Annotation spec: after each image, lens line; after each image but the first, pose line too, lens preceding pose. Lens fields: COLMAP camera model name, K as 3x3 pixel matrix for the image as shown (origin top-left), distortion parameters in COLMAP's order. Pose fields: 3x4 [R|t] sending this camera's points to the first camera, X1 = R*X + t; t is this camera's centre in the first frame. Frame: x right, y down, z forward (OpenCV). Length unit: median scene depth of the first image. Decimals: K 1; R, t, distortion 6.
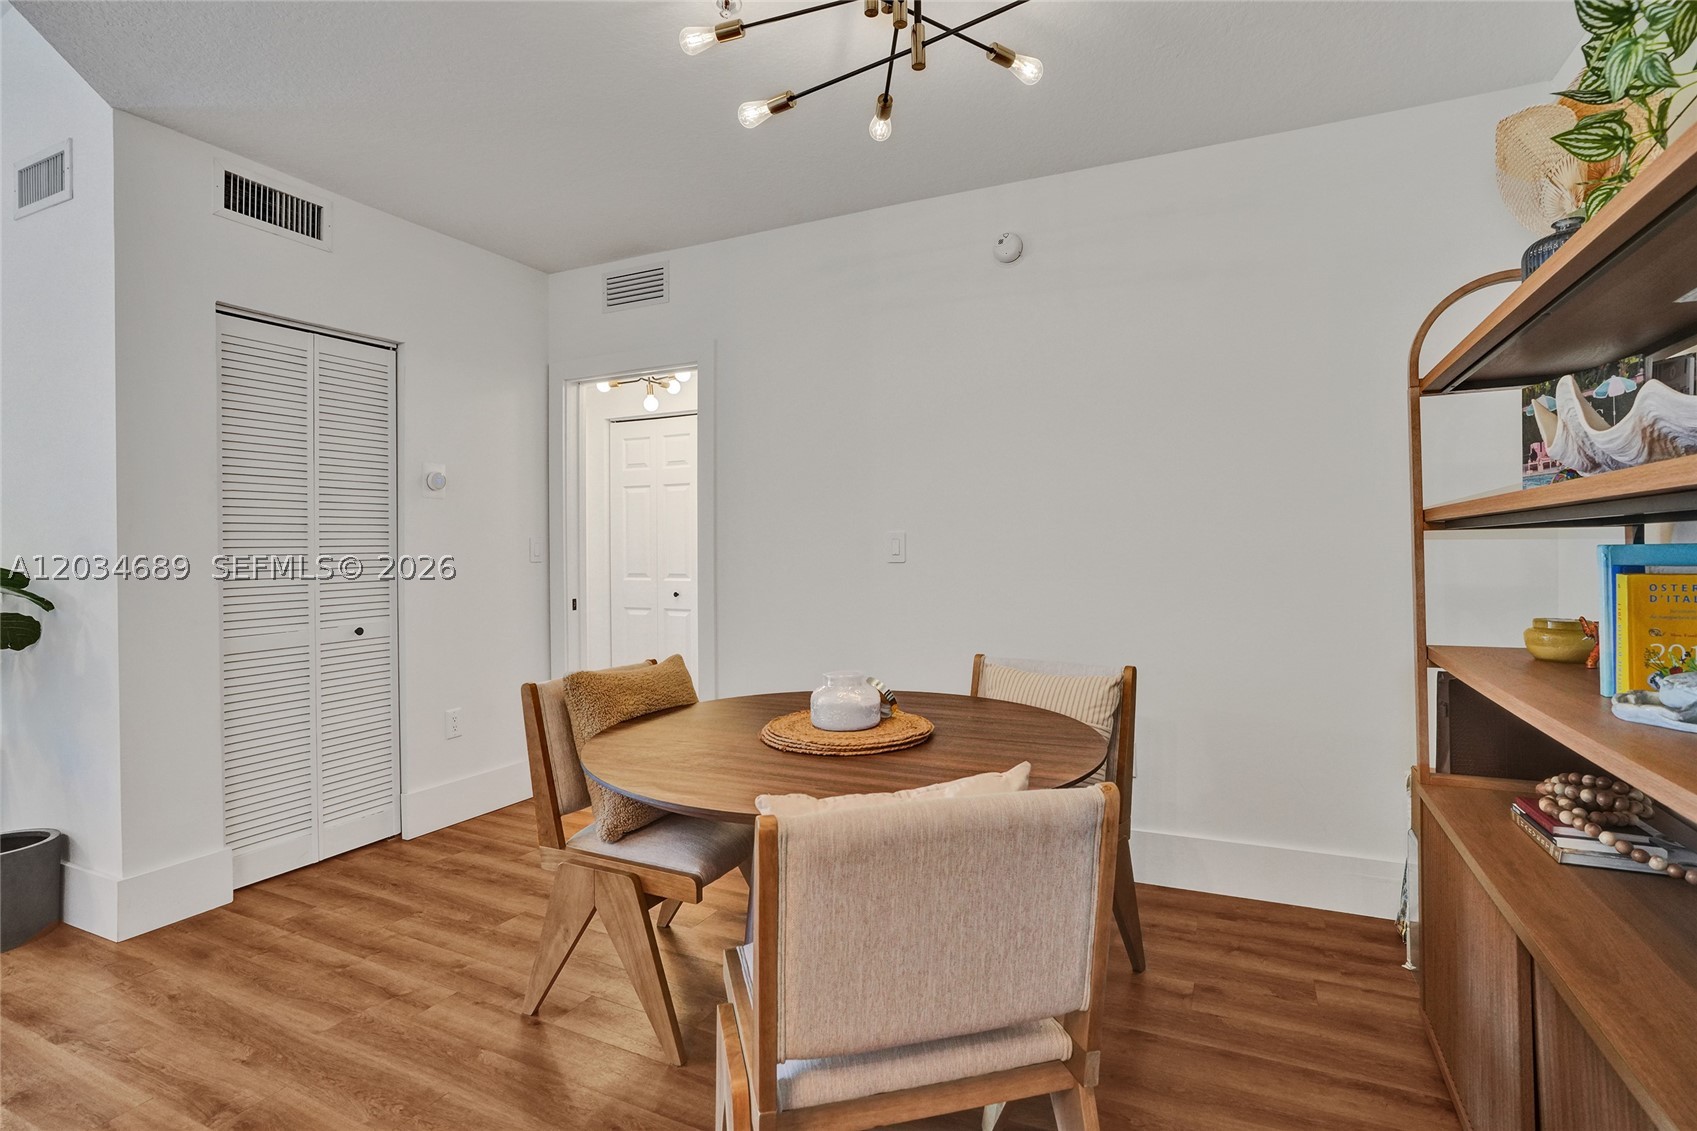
lens RADIAL K [[832.3, 0, 836.9], [0, 832.3, 530.4], [0, 0, 1]] dist [-0.008444, 0.009152]
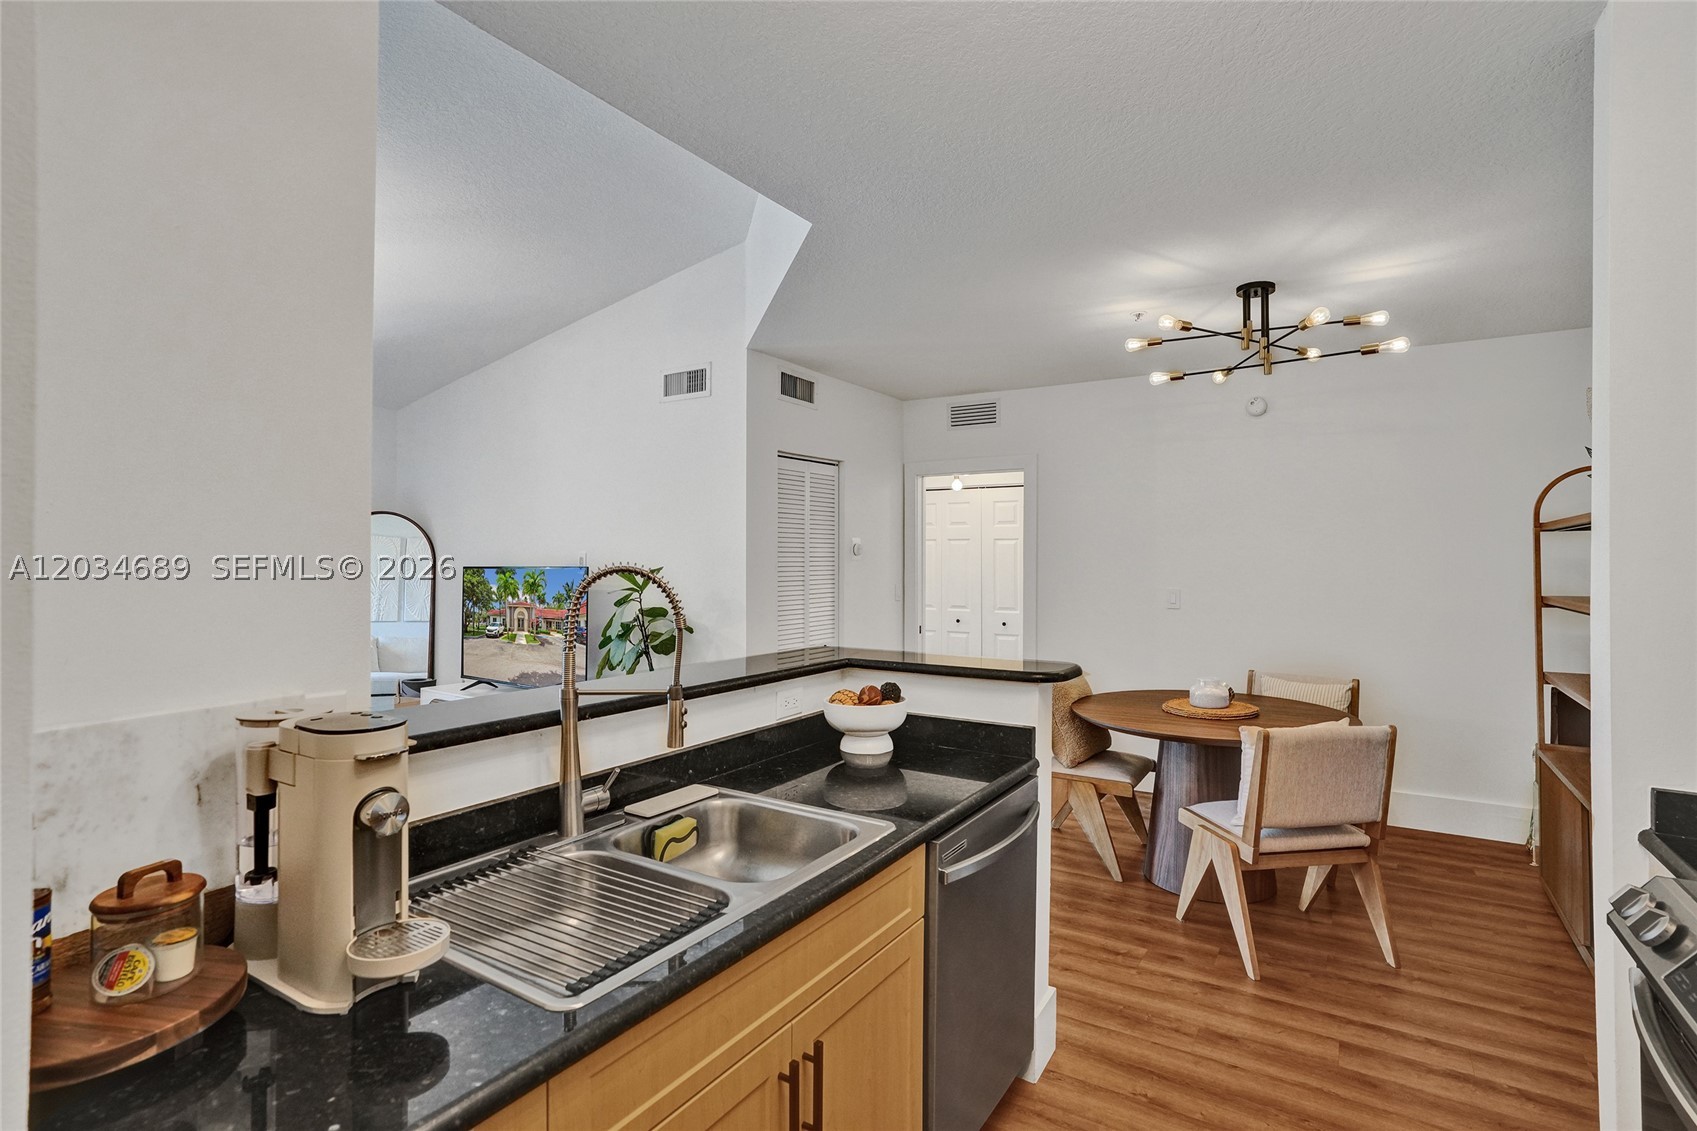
lens RADIAL K [[832.3, 0, 854.2], [0, 832.3, 538.9], [0, 0, 1]] dist [-0.008444, 0.009152]
pose [[0.995305, 0.008845, -0.096379, -0.505980], [-0.009326, 0.999946, -0.004544, -0.105941], [0.096333, 0.005421, 0.995334, -0.784646]]
